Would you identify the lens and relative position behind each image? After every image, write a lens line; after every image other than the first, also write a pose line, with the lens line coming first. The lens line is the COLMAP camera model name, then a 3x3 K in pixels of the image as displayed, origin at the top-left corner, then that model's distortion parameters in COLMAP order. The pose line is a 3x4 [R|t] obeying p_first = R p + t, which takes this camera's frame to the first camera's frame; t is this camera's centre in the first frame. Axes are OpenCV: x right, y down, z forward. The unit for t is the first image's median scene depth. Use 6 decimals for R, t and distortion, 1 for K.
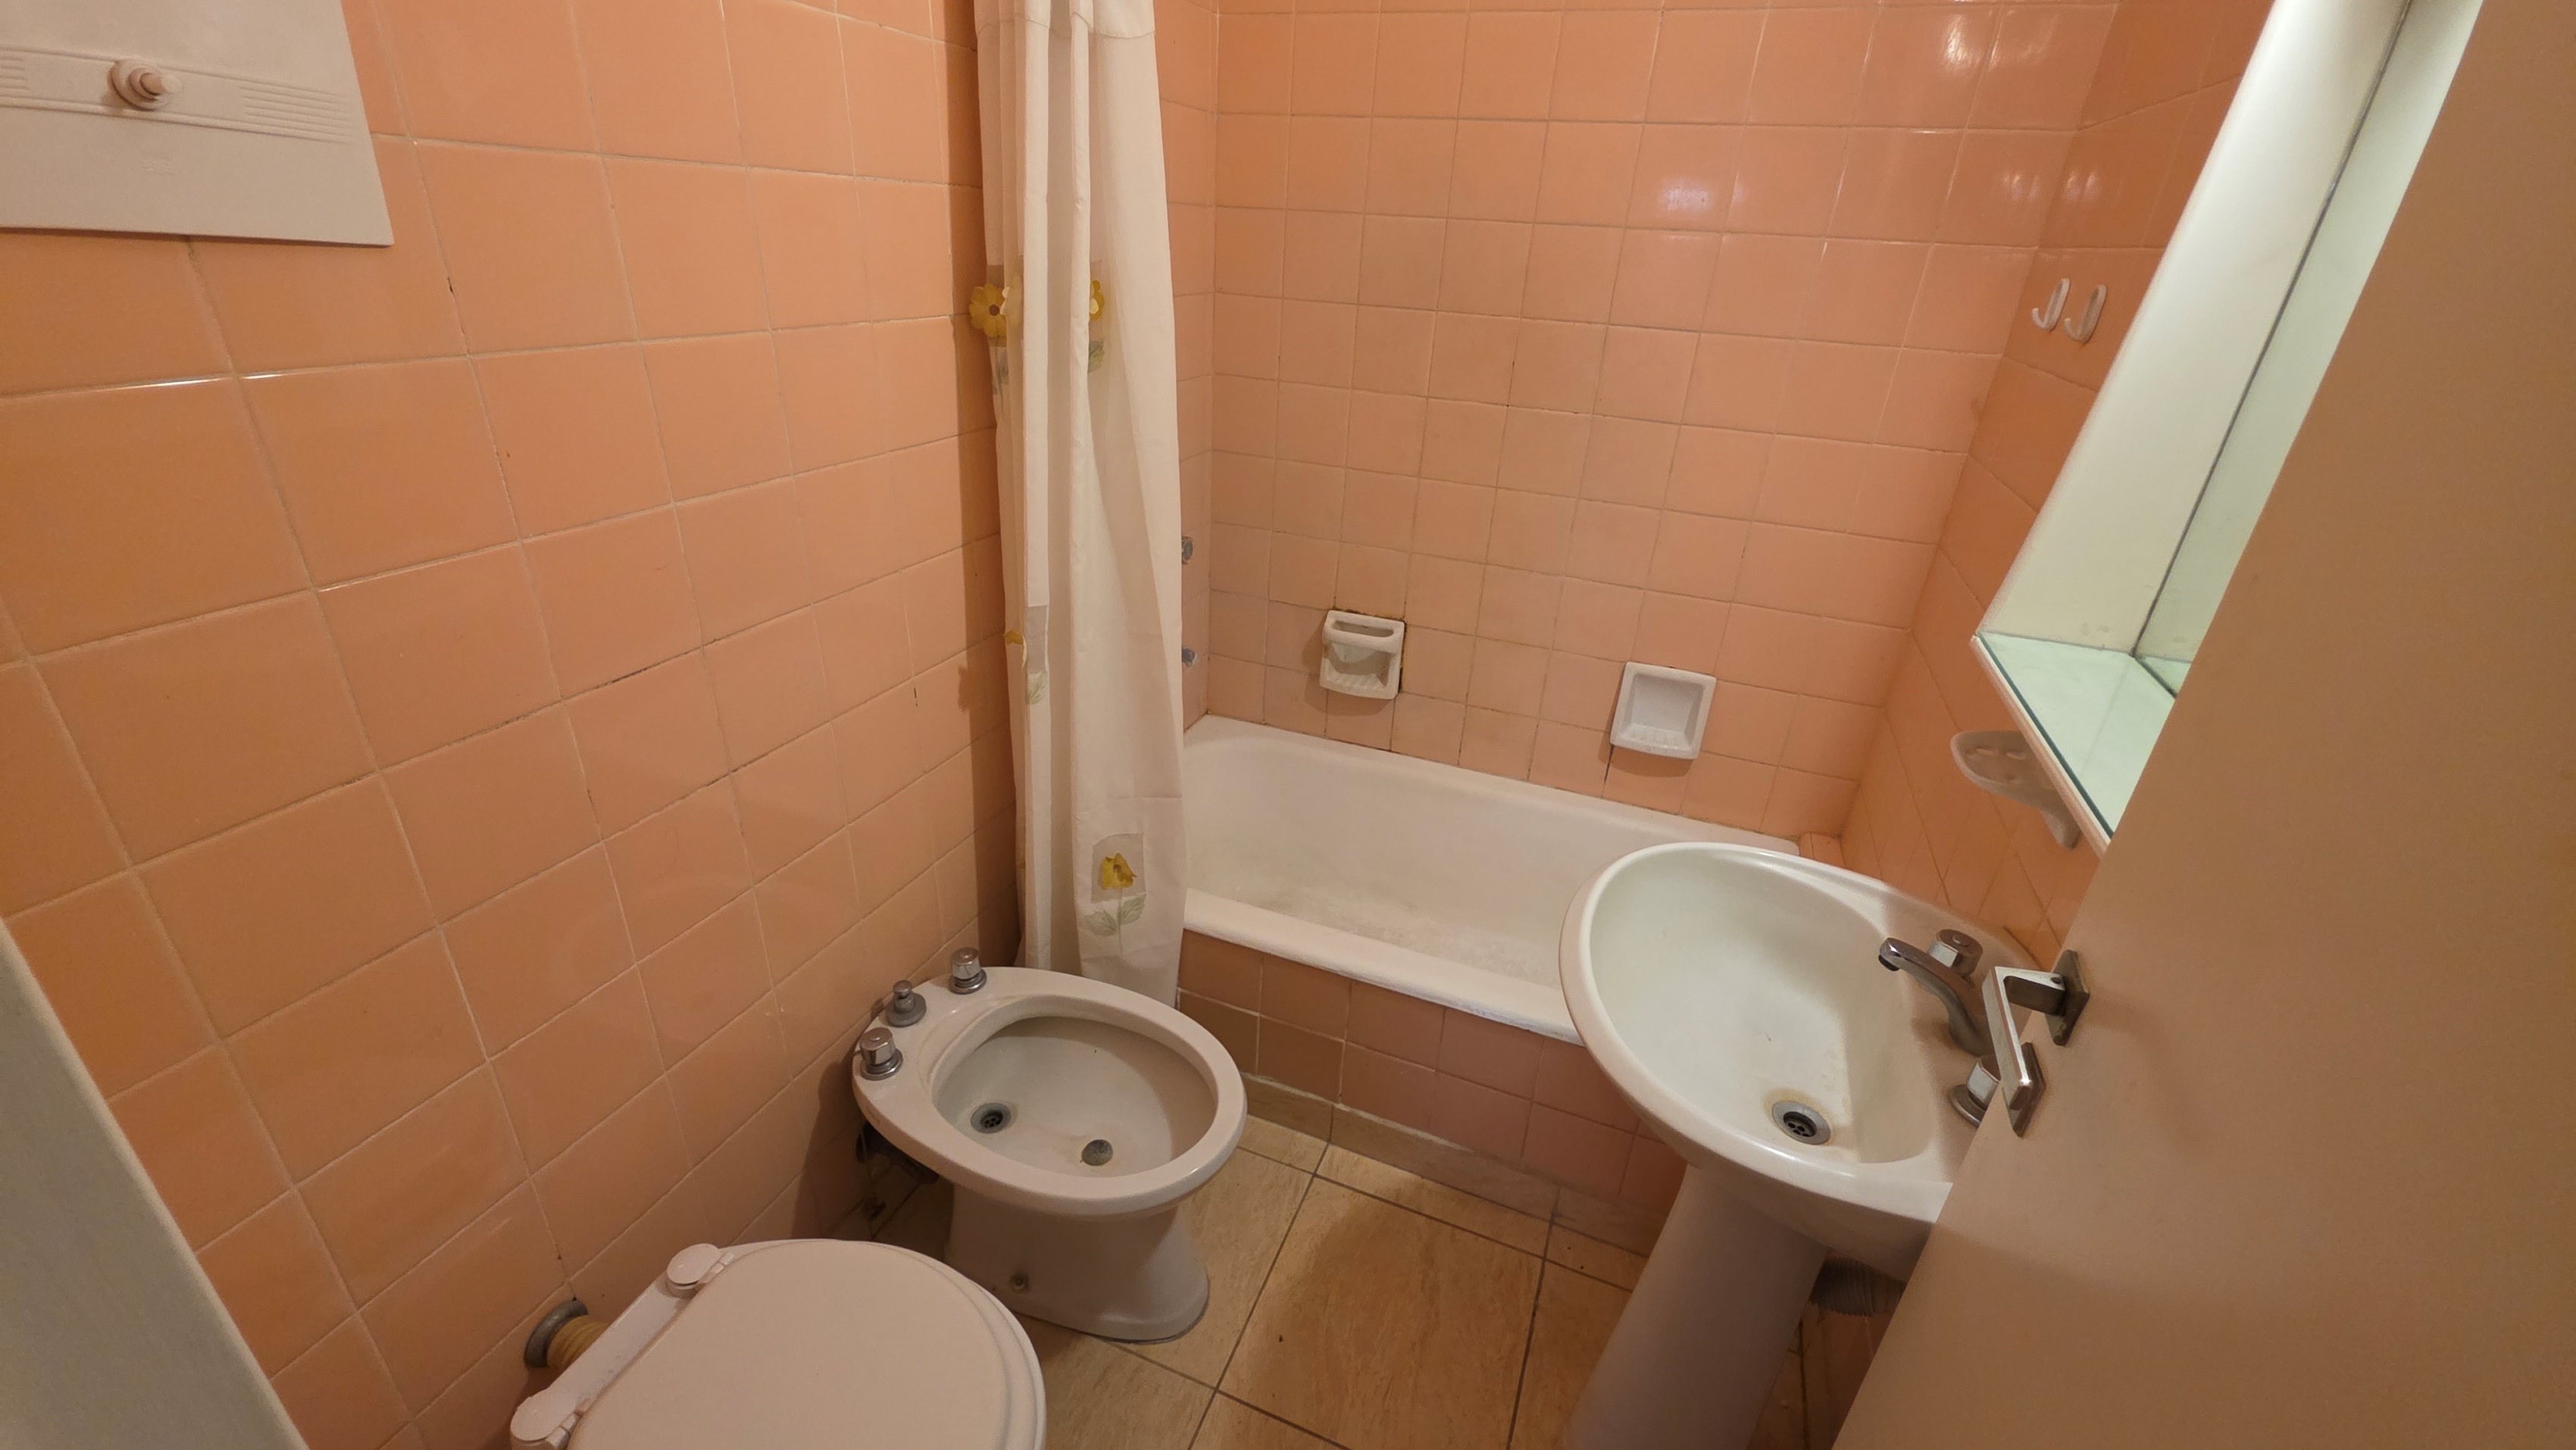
lens RADIAL K [[1026.8, 0, 1287.5], [0, 1026.8, 710.9], [0, 0, 1]] dist [0.012756, -0.007602]
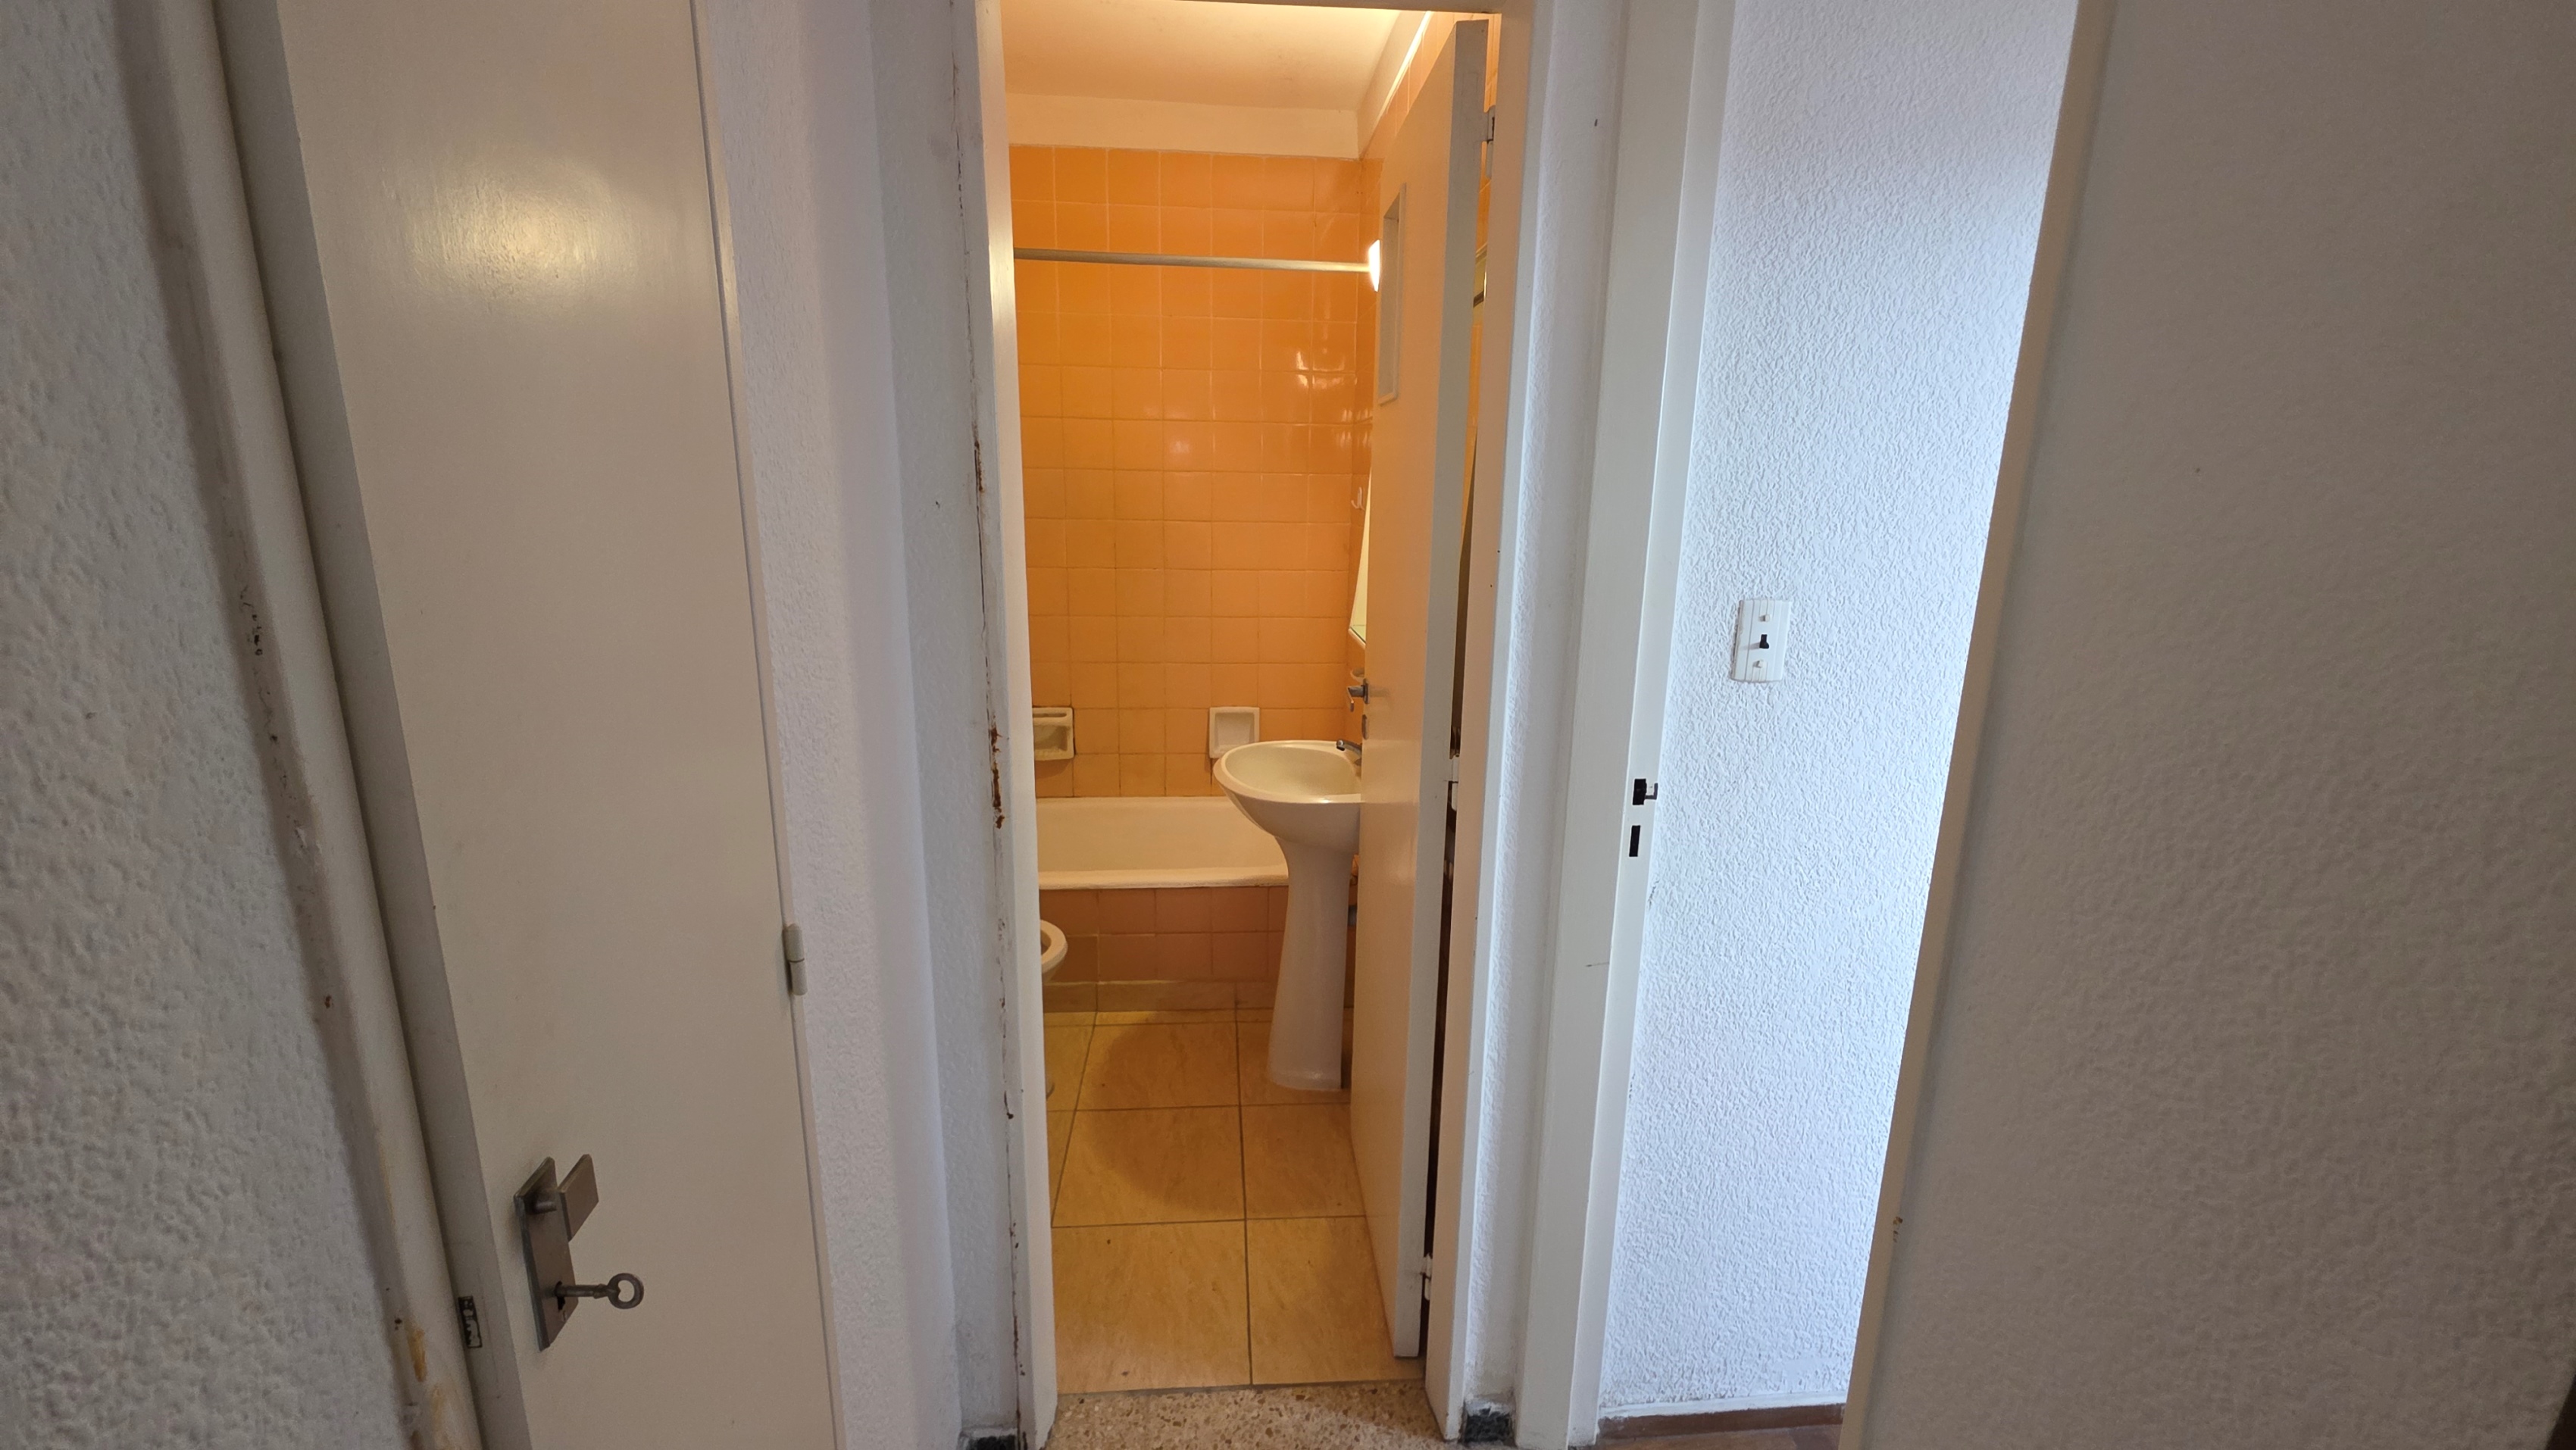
lens RADIAL K [[1026.8, 0, 1287.5], [0, 1026.8, 710.9], [0, 0, 1]] dist [0.012756, -0.007602]
pose [[0.899316, -0.131823, 0.416956, -0.266785], [0.211336, 0.965758, -0.150492, 0.244616], [-0.382841, 0.223458, 0.896381, -0.578295]]
